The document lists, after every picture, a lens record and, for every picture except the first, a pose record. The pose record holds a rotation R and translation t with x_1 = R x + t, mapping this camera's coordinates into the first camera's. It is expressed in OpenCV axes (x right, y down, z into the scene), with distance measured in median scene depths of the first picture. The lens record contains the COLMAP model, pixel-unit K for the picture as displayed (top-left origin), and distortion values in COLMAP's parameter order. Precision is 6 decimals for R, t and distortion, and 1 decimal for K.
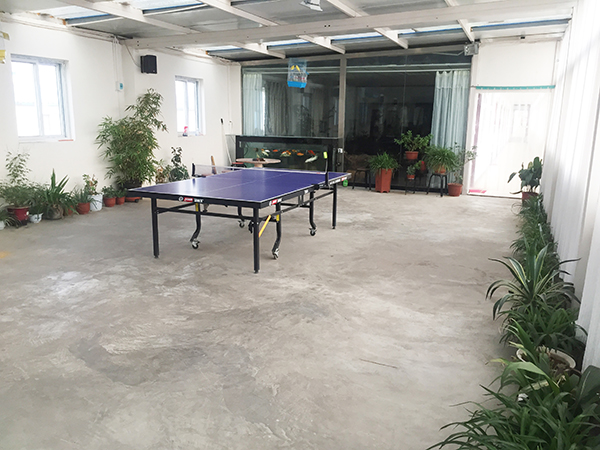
lens RADIAL K [[500.6, 0, 301.7], [0, 500.6, 228.0], [0, 0, 1]] dist [0.057304, -0.039951]
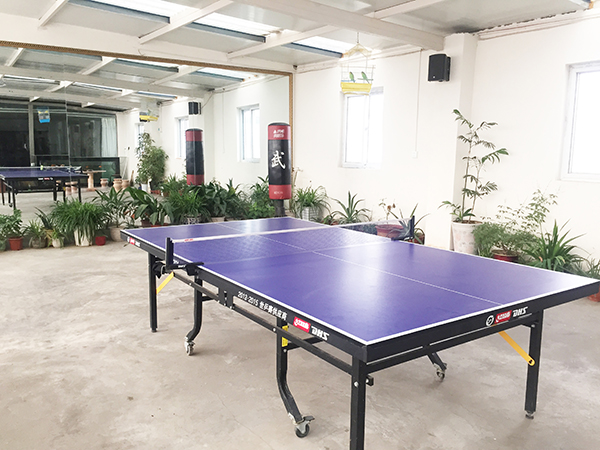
lens RADIAL K [[500.6, 0, 305.6], [0, 500.6, 220.6], [0, 0, 1]] dist [0.057304, -0.039951]
pose [[-0.510620, 0.103038, -0.853610, 0.497693], [-0.208902, 0.948177, 0.239416, -0.351772], [0.834042, 0.300572, -0.462634, 1.693060]]
